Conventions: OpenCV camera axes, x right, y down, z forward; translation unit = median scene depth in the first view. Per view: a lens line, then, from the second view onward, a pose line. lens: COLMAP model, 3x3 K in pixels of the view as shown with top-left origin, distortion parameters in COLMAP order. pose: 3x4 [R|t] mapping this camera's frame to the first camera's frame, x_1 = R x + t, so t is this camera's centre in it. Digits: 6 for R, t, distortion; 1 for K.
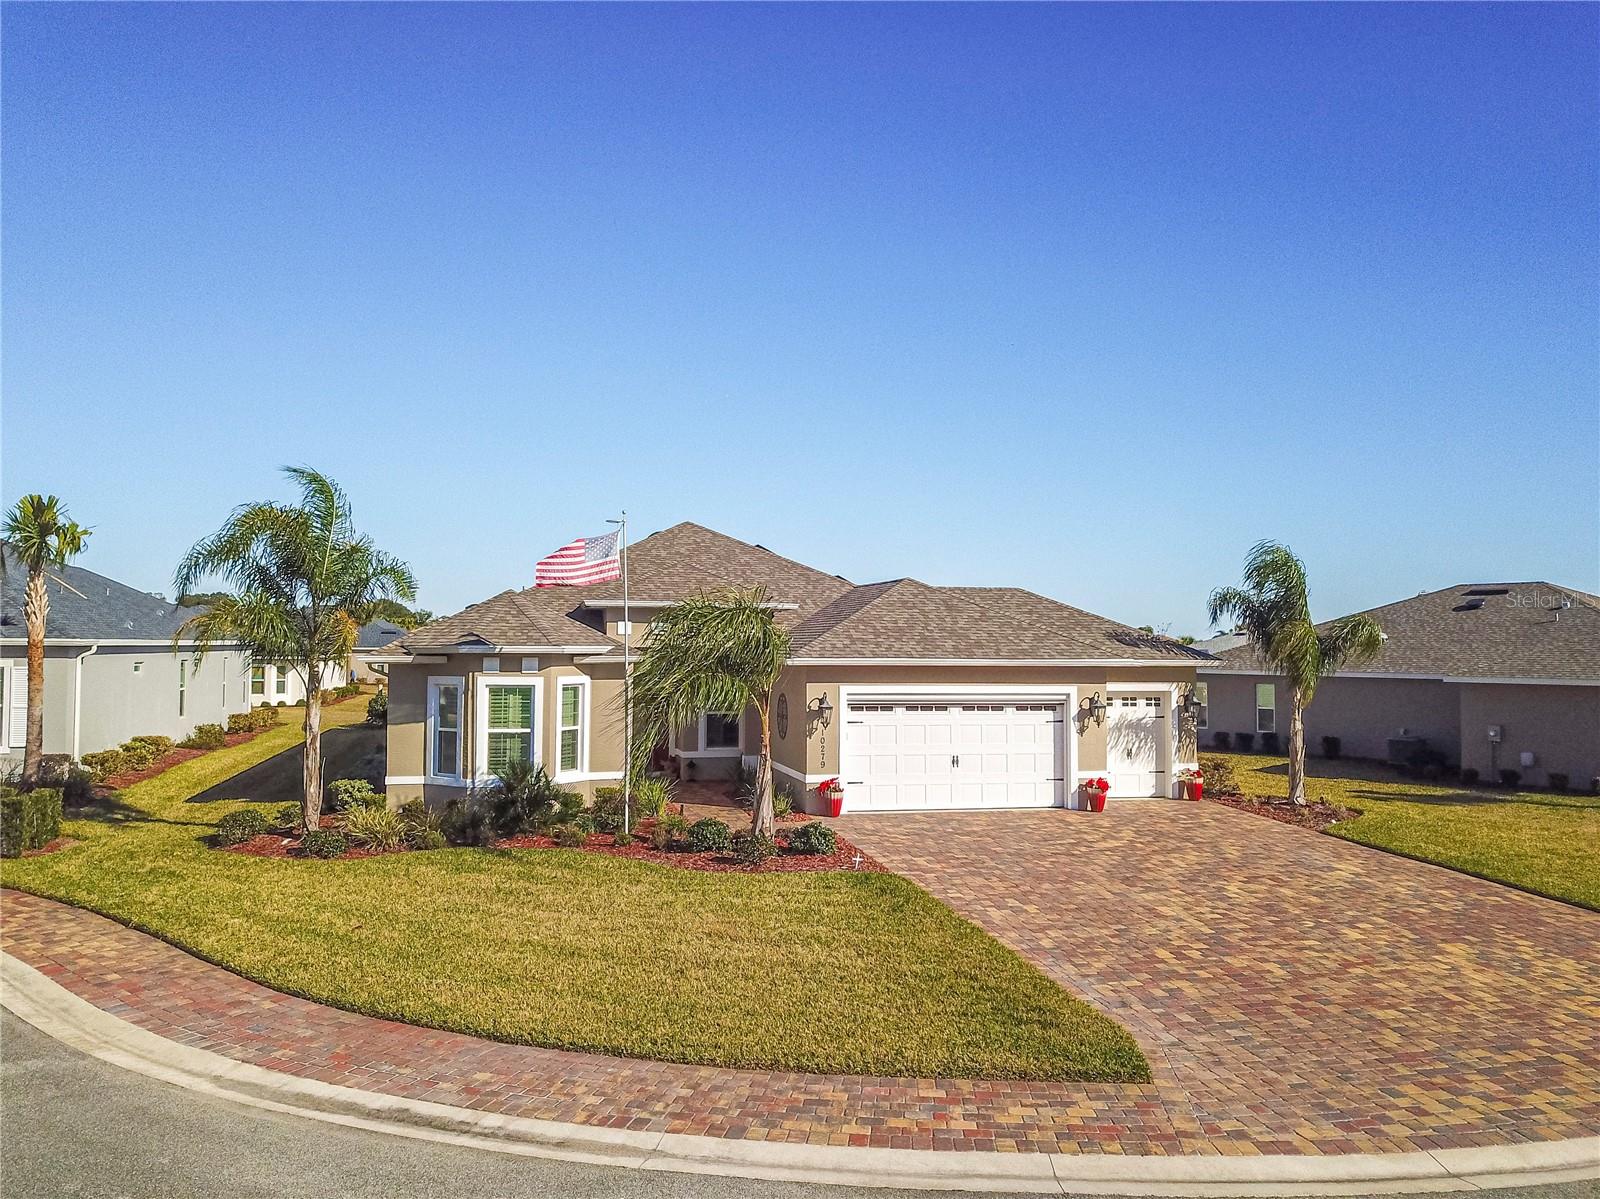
lens RADIAL K [[1236.2, 0, 780.1], [0, 1236.2, 596.1], [0, 0, 1]] dist [0.016812, -0.000349]
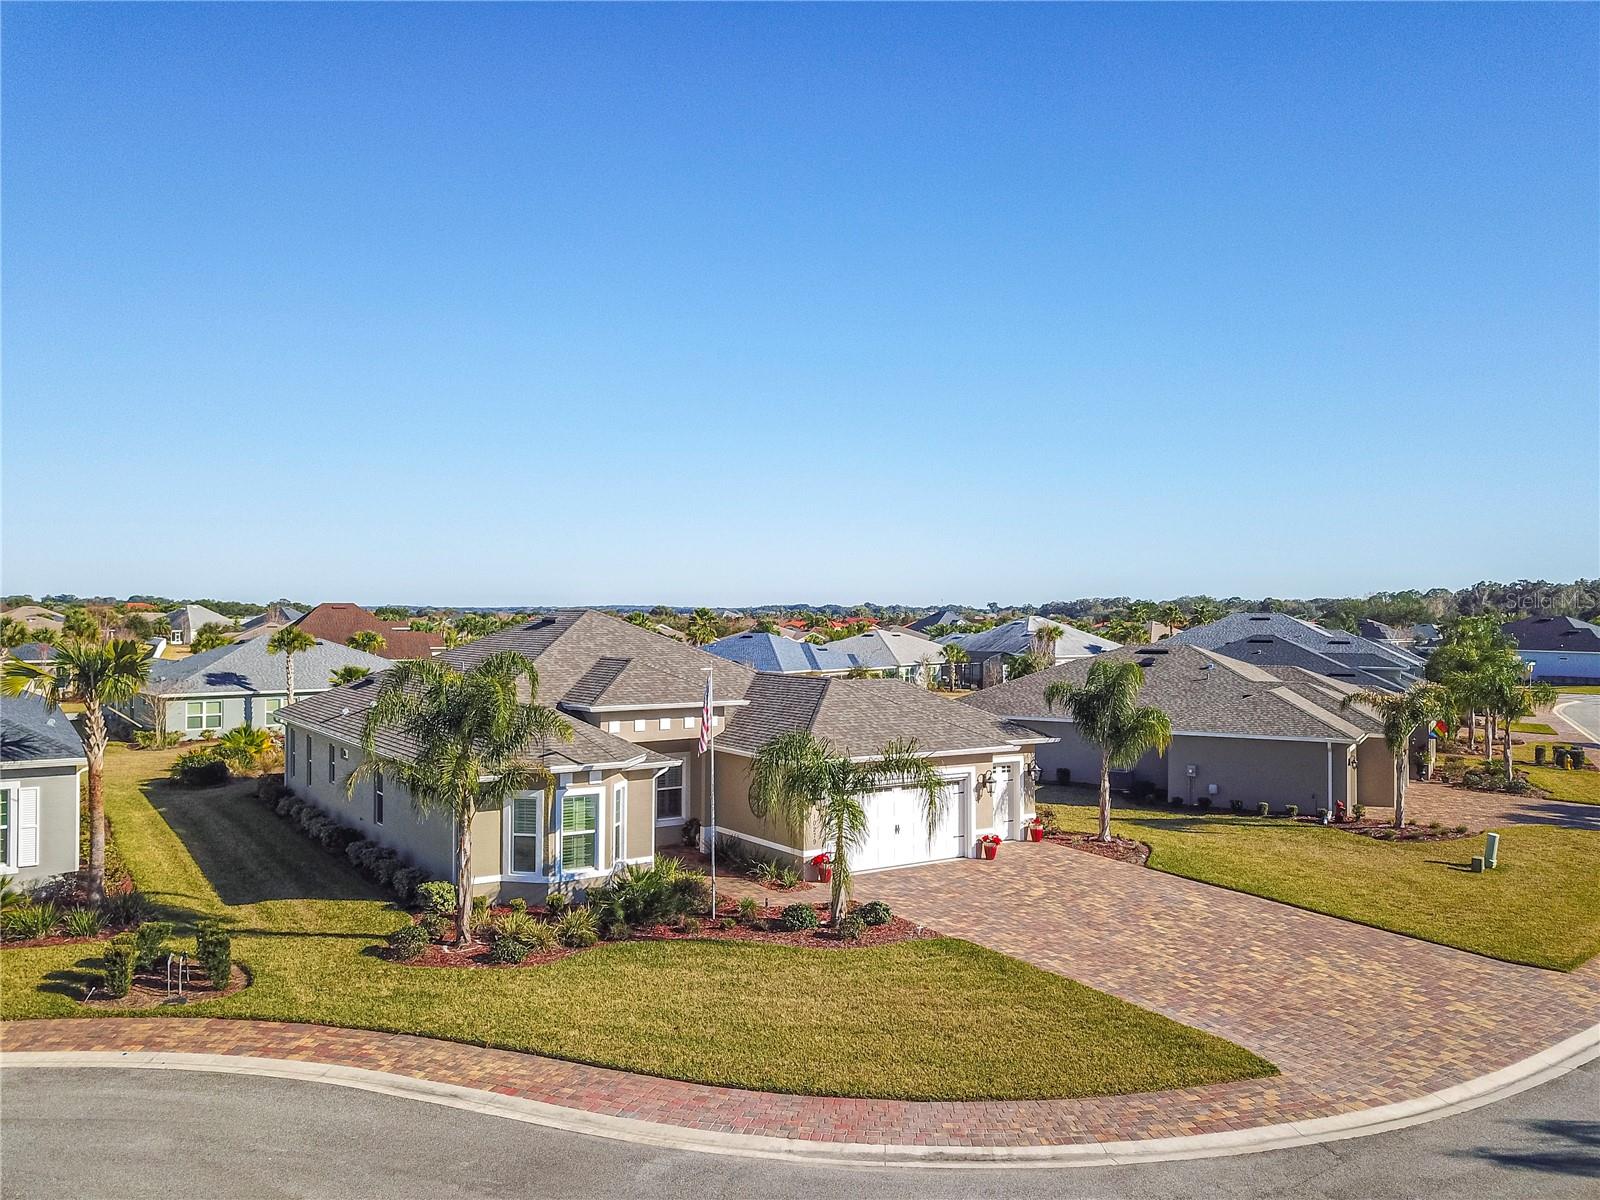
lens RADIAL K [[1236.2, 0, 780.1], [0, 1236.2, 596.6], [0, 0, 1]] dist [0.016812, -0.000349]
pose [[0.936731, 0.000034, 0.350050, -0.429805], [-0.010144, 0.999583, 0.027049, -0.146048], [-0.349903, -0.028889, 0.936341, -0.177496]]
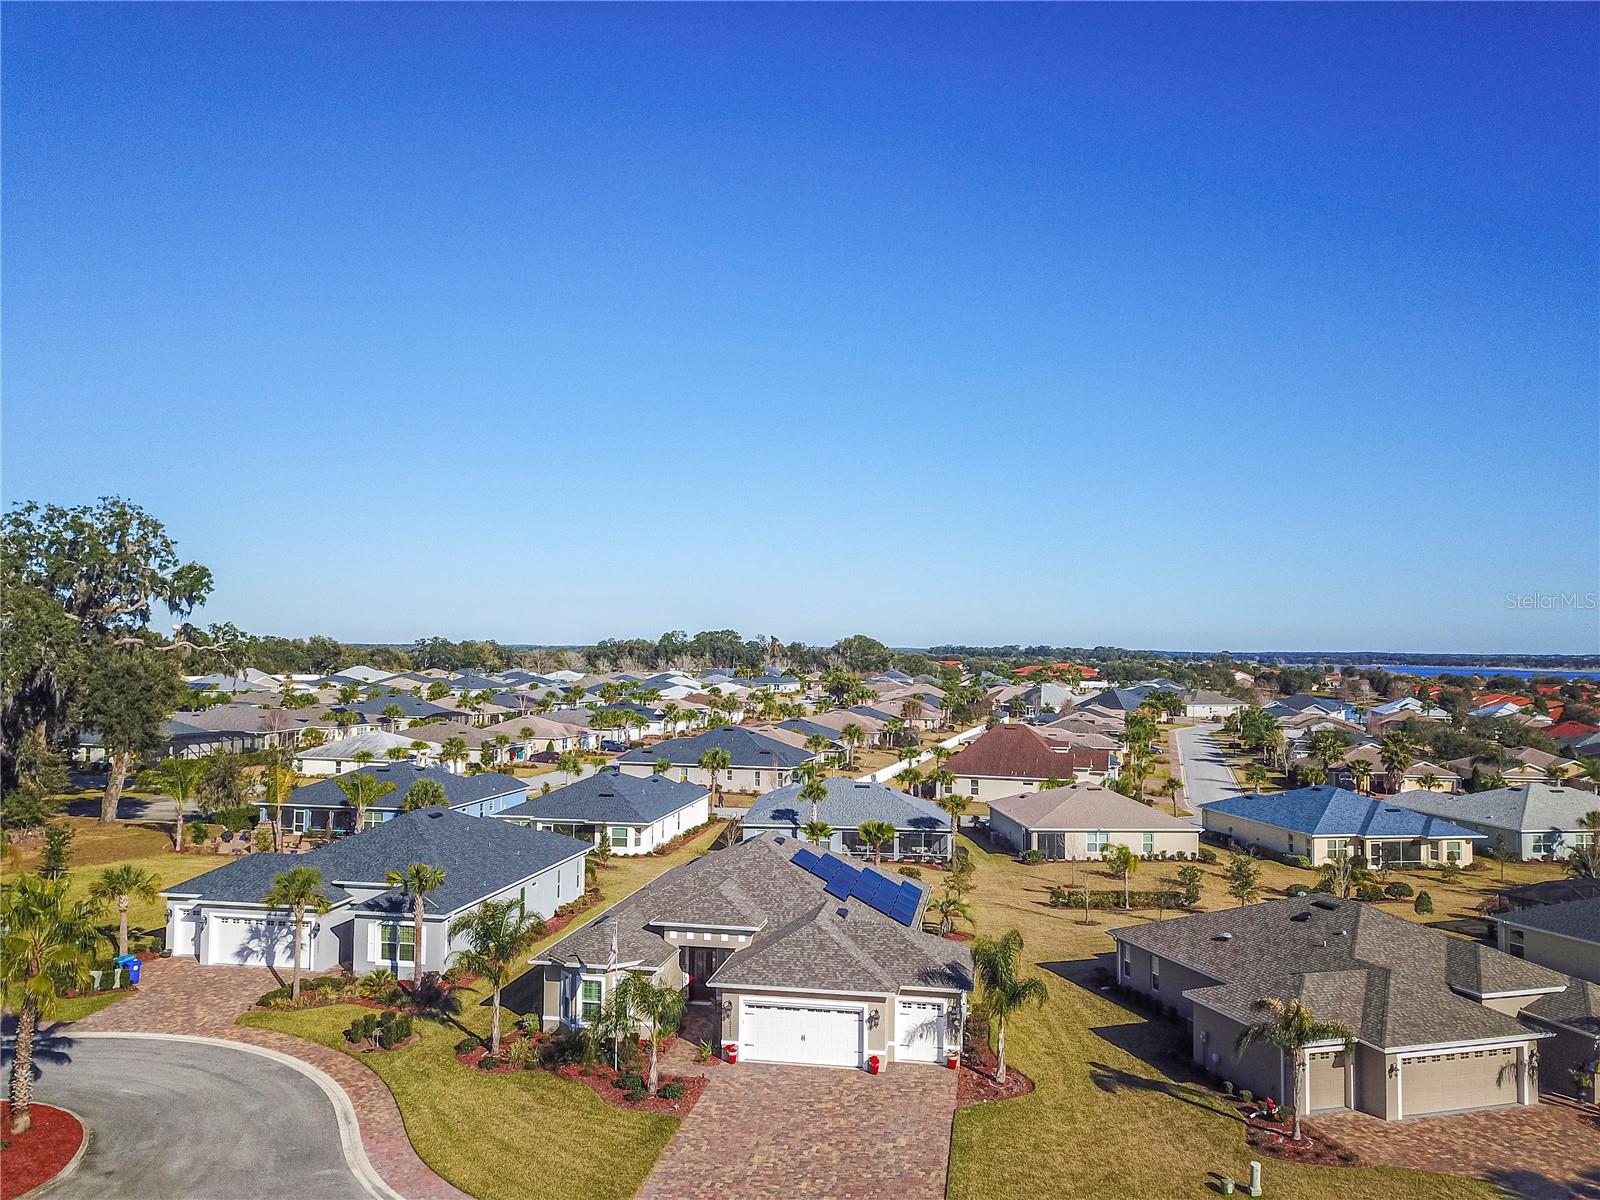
lens RADIAL K [[1236.2, 0, 780.1], [0, 1236.2, 596.6], [0, 0, 1]] dist [0.016812, -0.000349]
pose [[0.920456, -0.012879, -0.390634, 0.855668], [0.012198, 0.999917, -0.004223, -0.534577], [0.390656, -0.000878, 0.920536, -0.766166]]
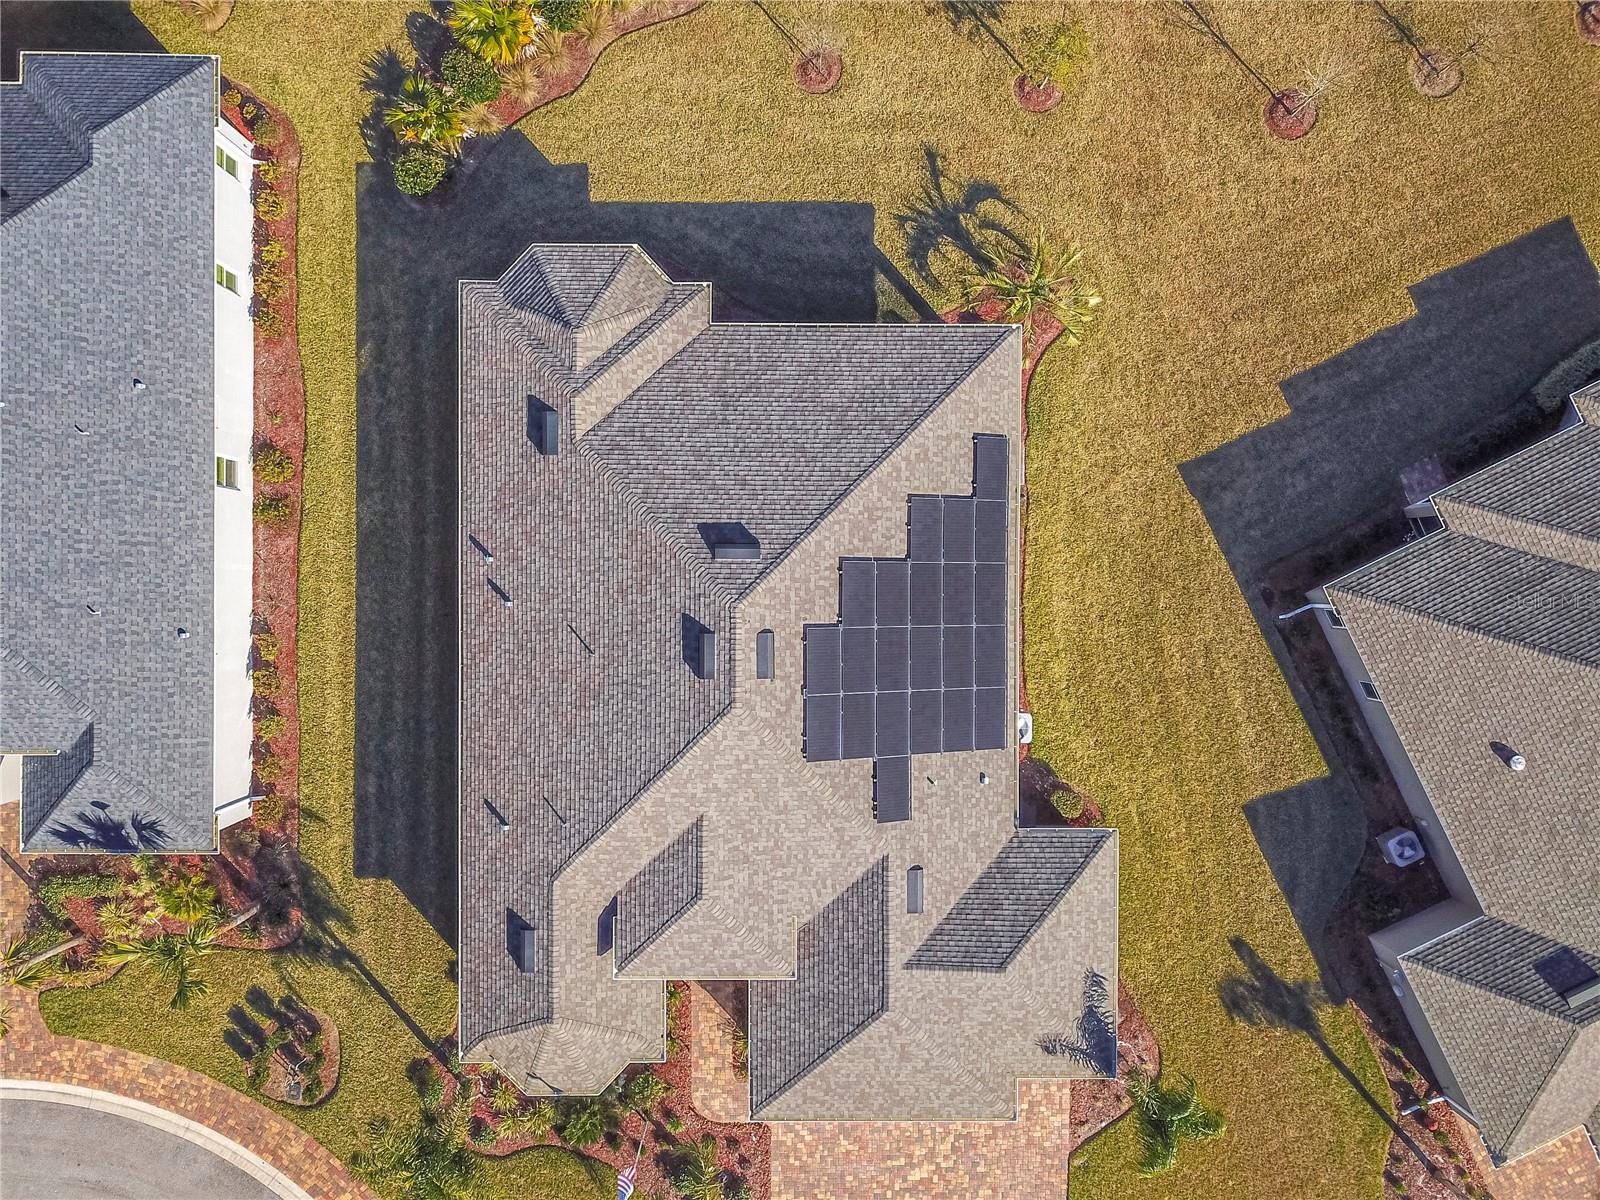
lens RADIAL K [[1236.2, 0, 780.1], [0, 1236.2, 596.6], [0, 0, 1]] dist [0.016812, -0.000349]
pose [[0.975822, 0.218415, 0.008098, -0.099327], [0.004348, -0.056440, 0.998397, -1.274804], [0.218522, -0.974222, -0.056025, 1.575135]]
